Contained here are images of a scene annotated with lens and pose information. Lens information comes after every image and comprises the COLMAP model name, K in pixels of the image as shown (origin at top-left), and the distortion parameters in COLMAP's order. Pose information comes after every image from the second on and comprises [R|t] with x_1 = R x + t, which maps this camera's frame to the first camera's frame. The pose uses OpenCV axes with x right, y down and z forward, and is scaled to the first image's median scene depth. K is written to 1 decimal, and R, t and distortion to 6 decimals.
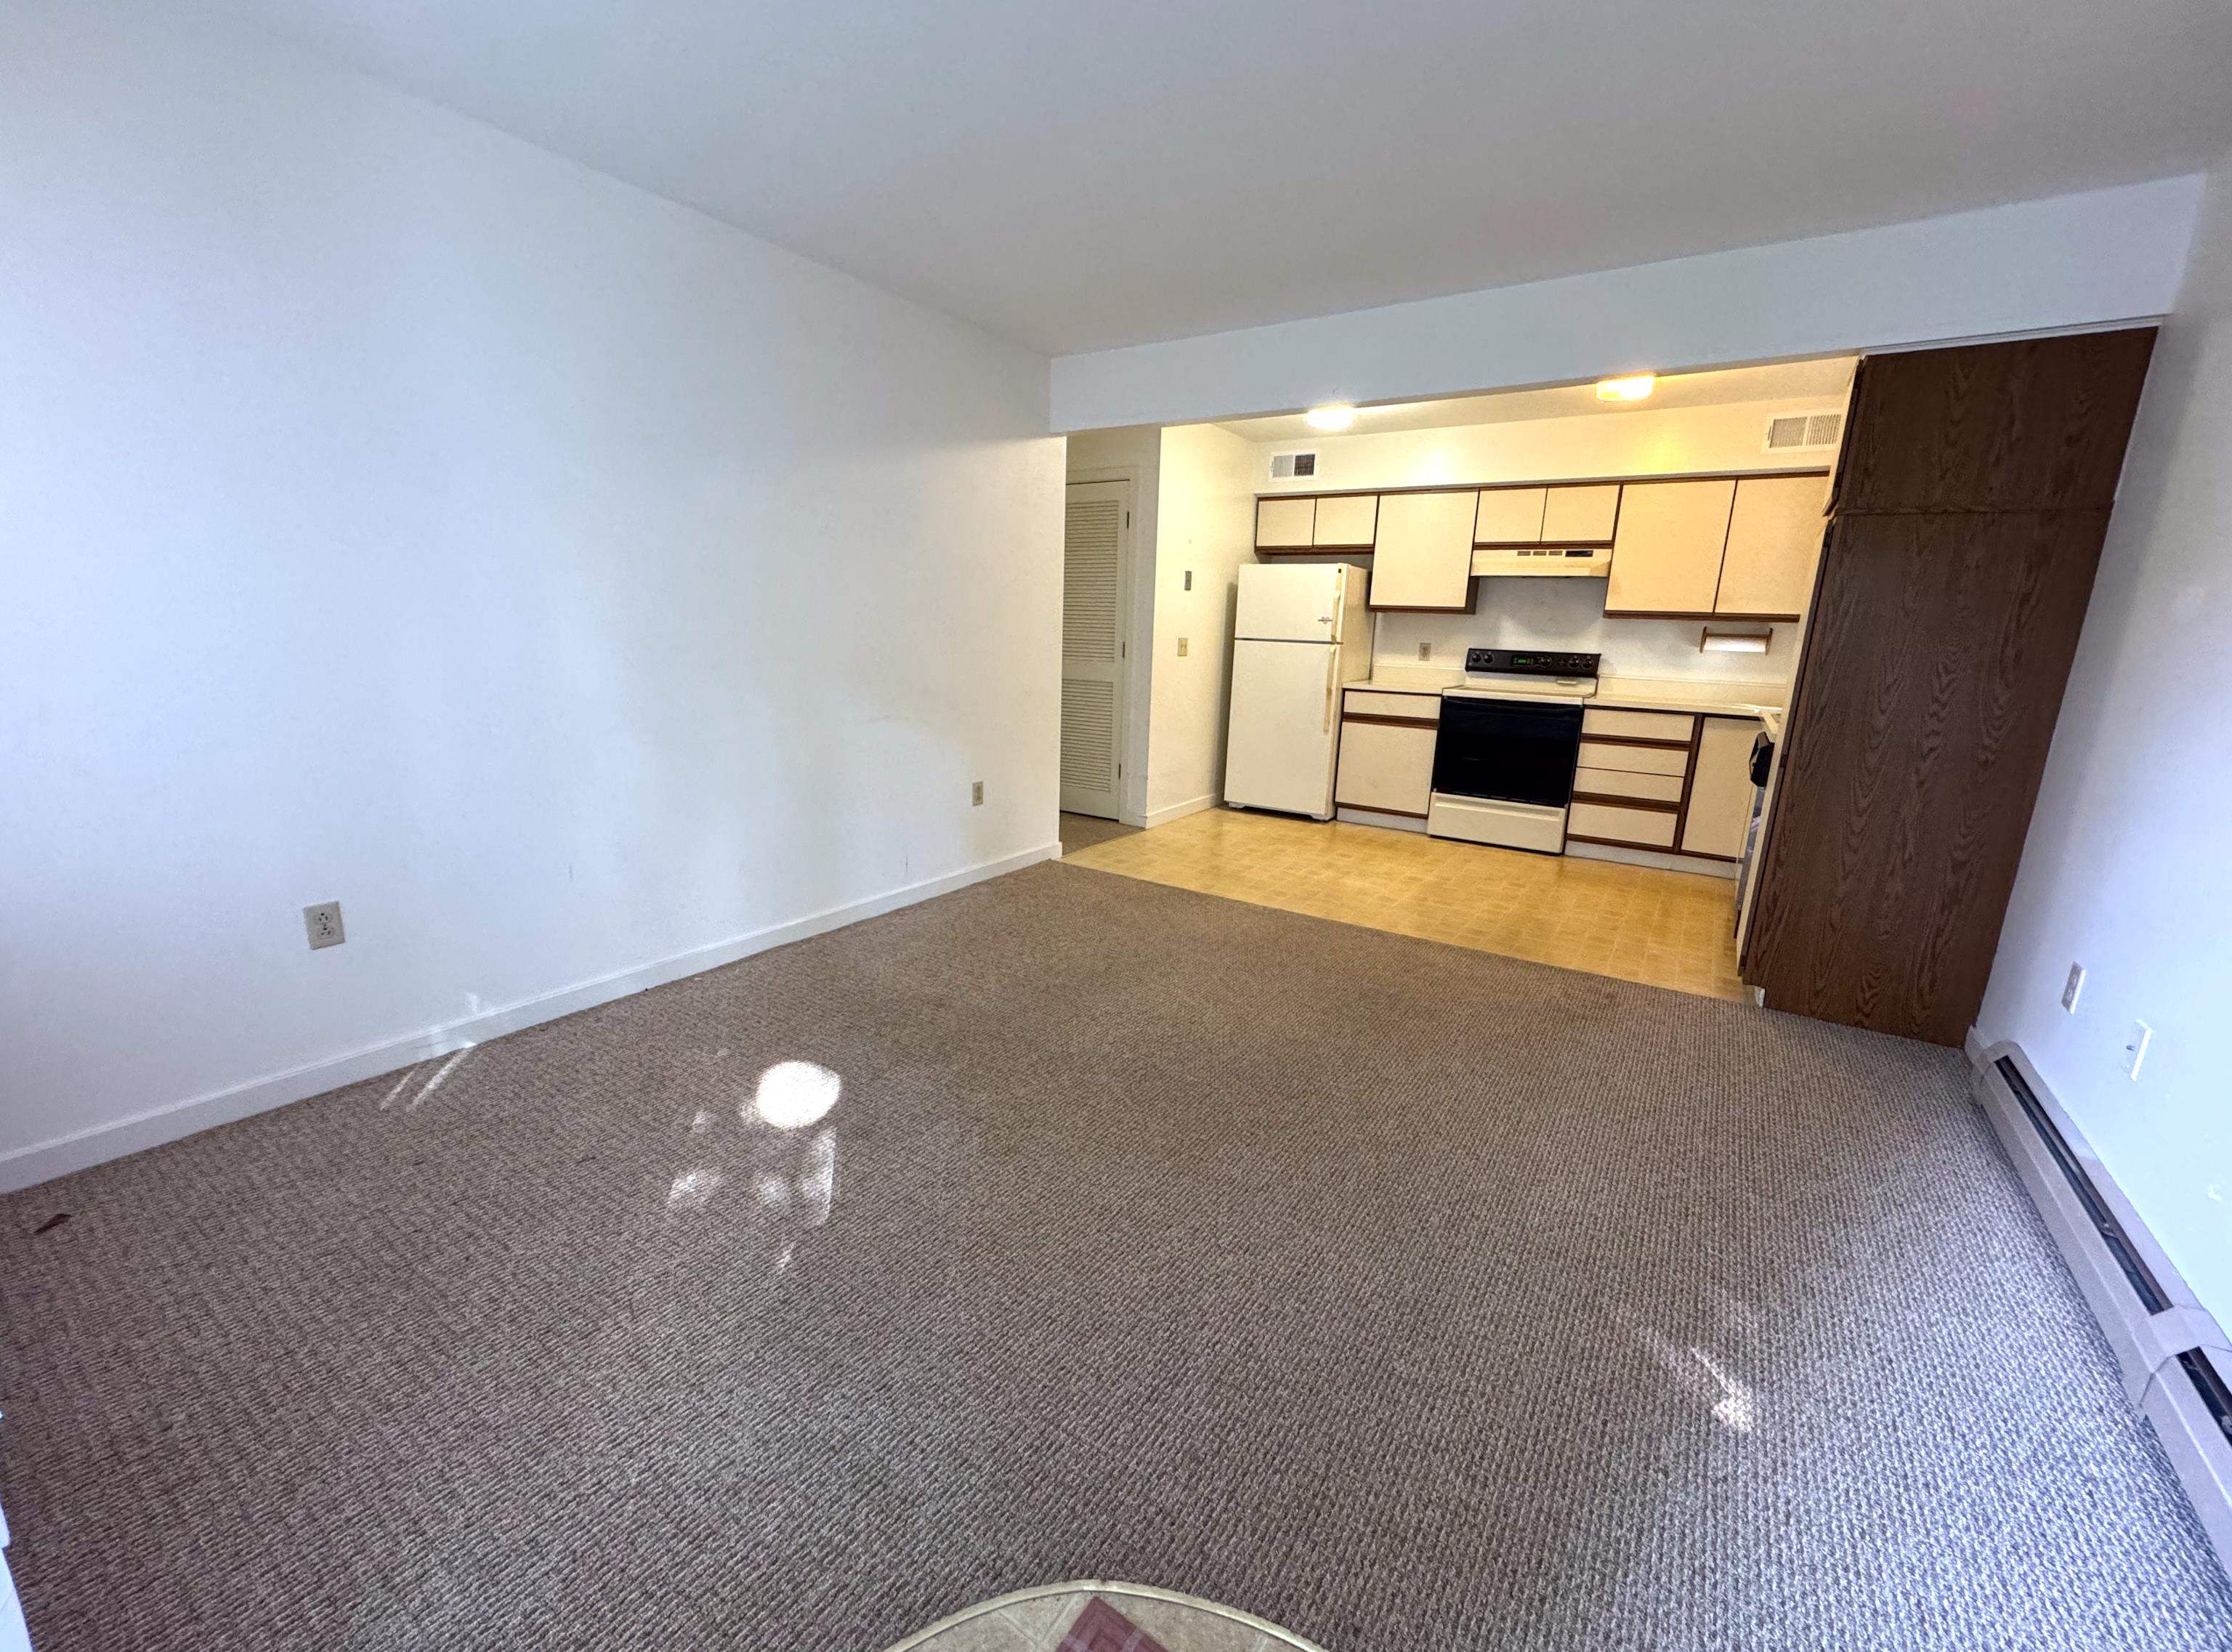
lens RADIAL K [[897.2, 0, 1116.0], [0, 897.2, 826.0], [0, 0, 1]] dist [-0.004840, -0.000184]
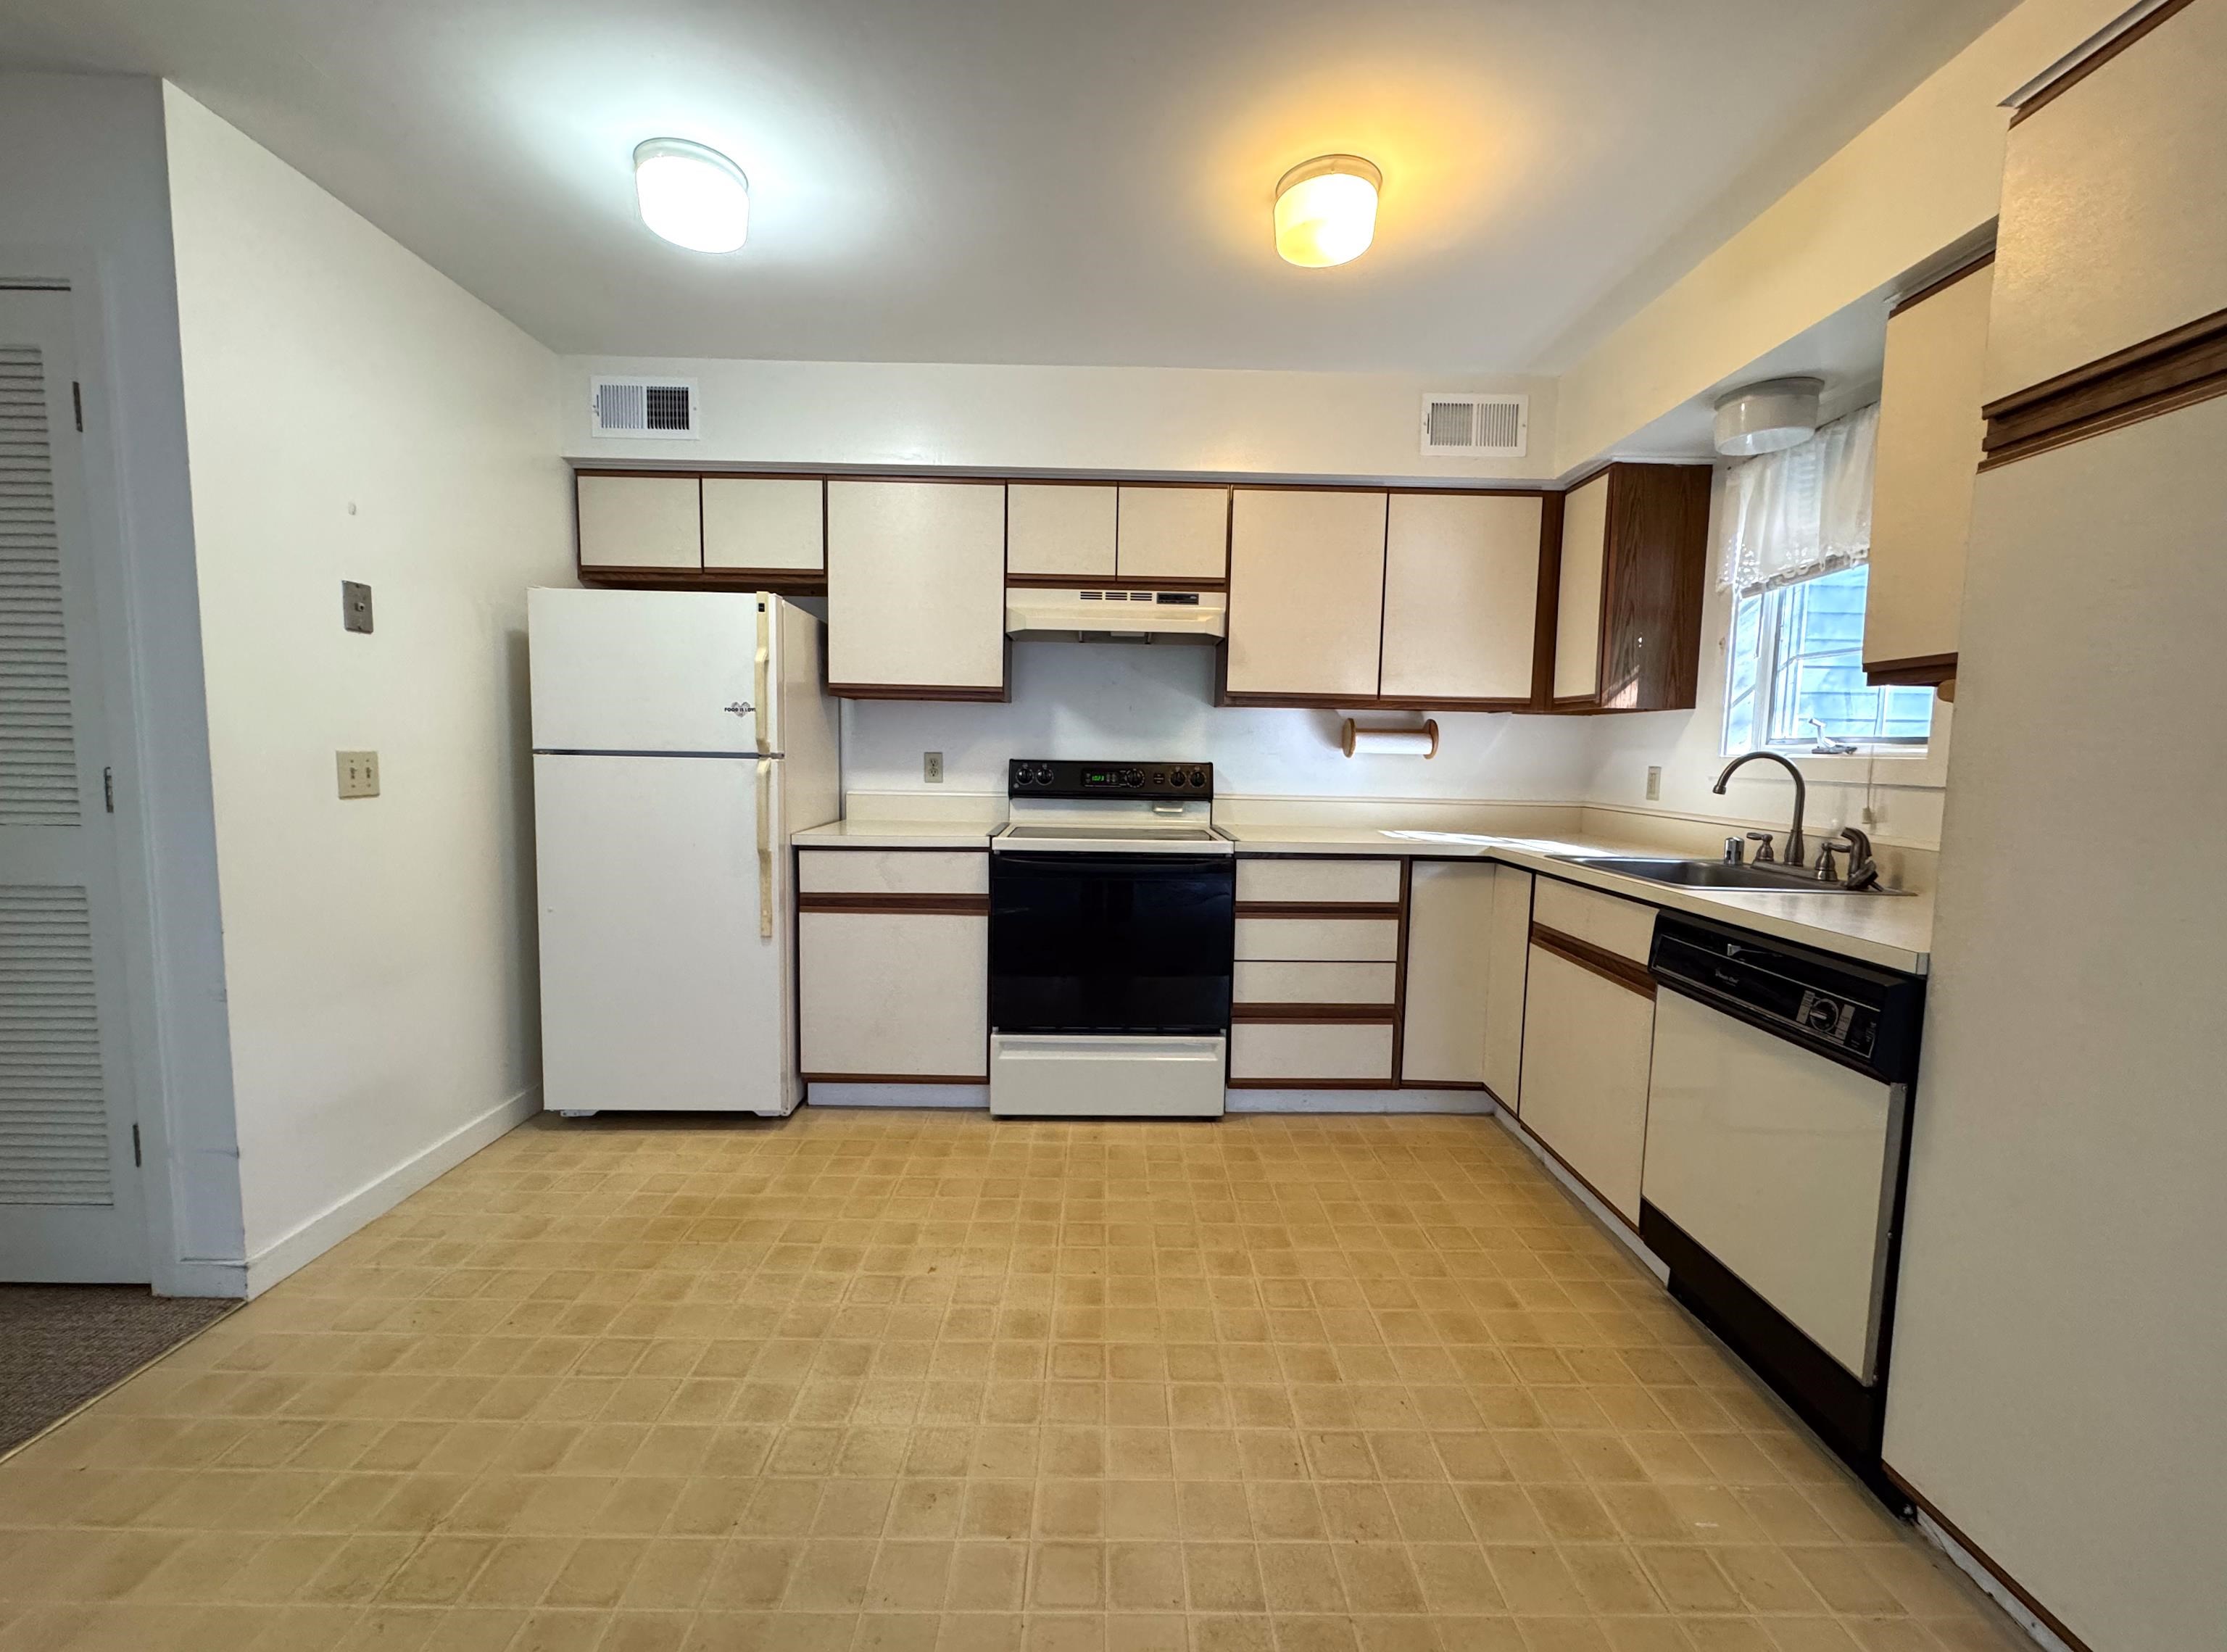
lens RADIAL K [[895.2, 0, 1113.5], [0, 895.2, 826.0], [0, 0, 1]] dist [-0.004840, -0.000184]
pose [[0.827516, -0.066092, 0.557538, 0.132930], [0.133444, 0.987743, -0.080971, -0.106848], [-0.545353, 0.141405, 0.826193, 0.525910]]
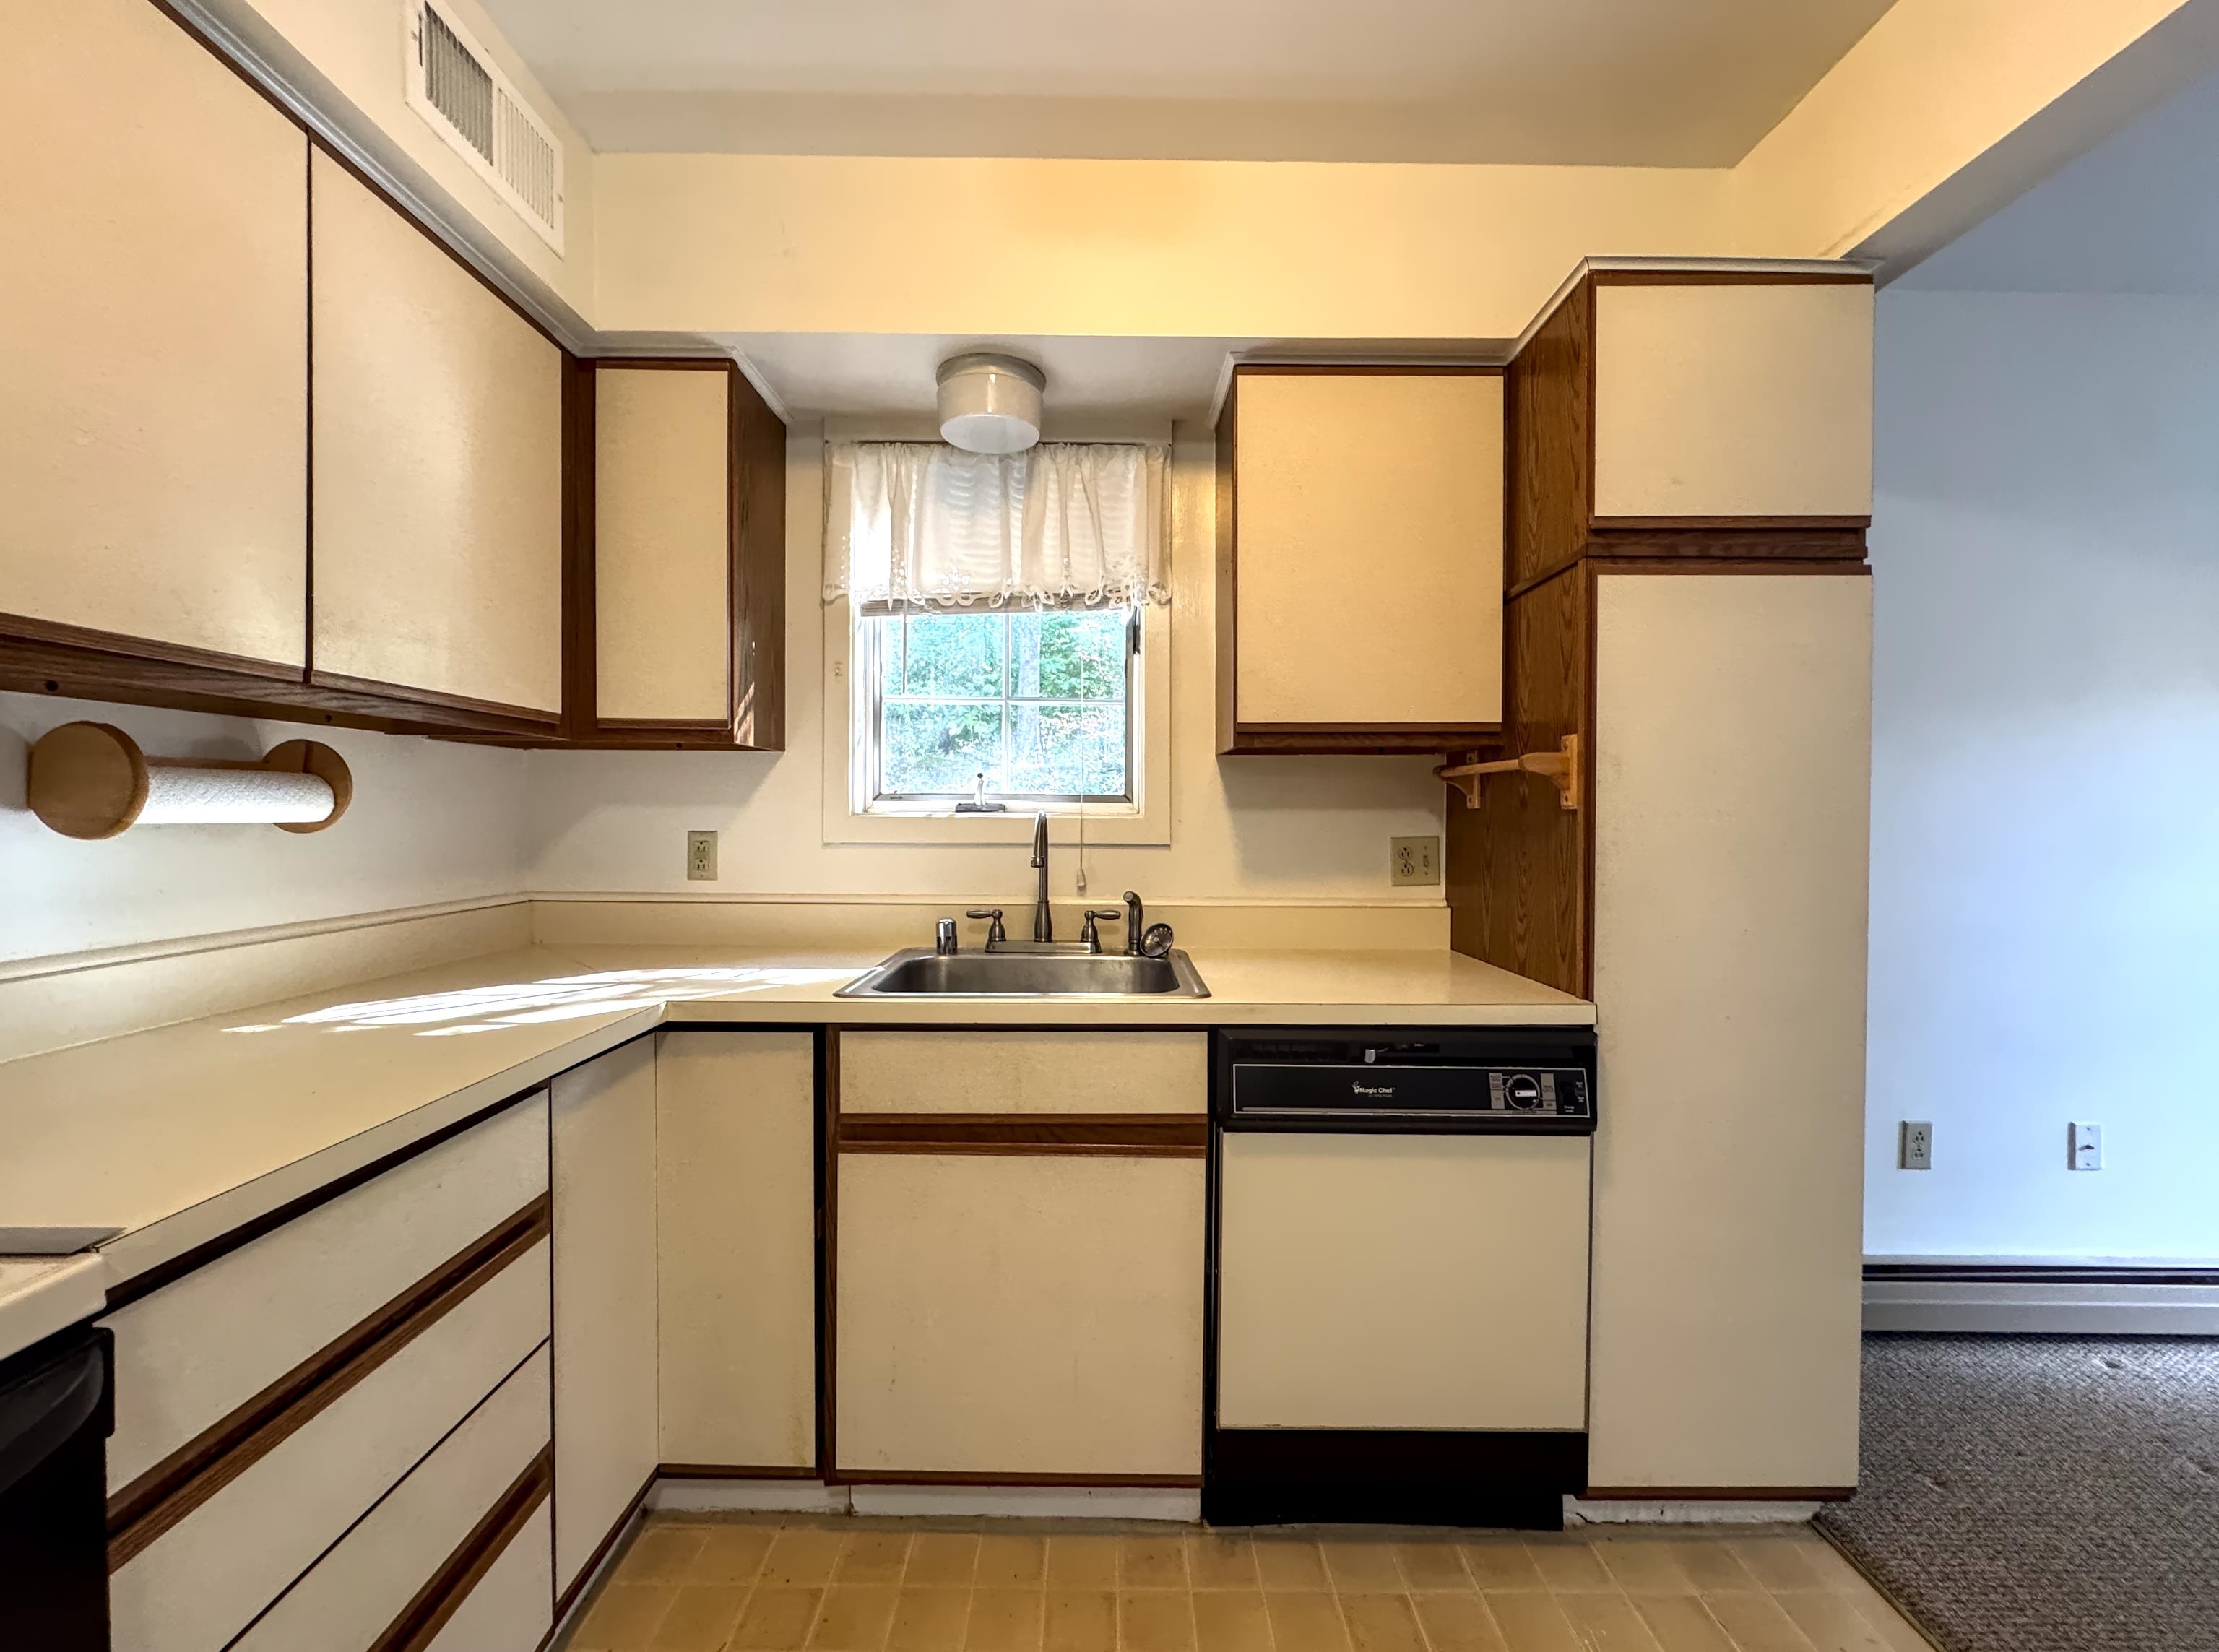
lens RADIAL K [[892.1, 0, 1109.5], [0, 892.1, 826.0], [0, 0, 1]] dist [-0.004840, -0.000184]
pose [[-0.559867, -0.049502, 0.827102, 0.314787], [0.159009, 0.973241, 0.165883, -0.181402], [-0.813182, 0.224389, -0.537015, 0.860835]]
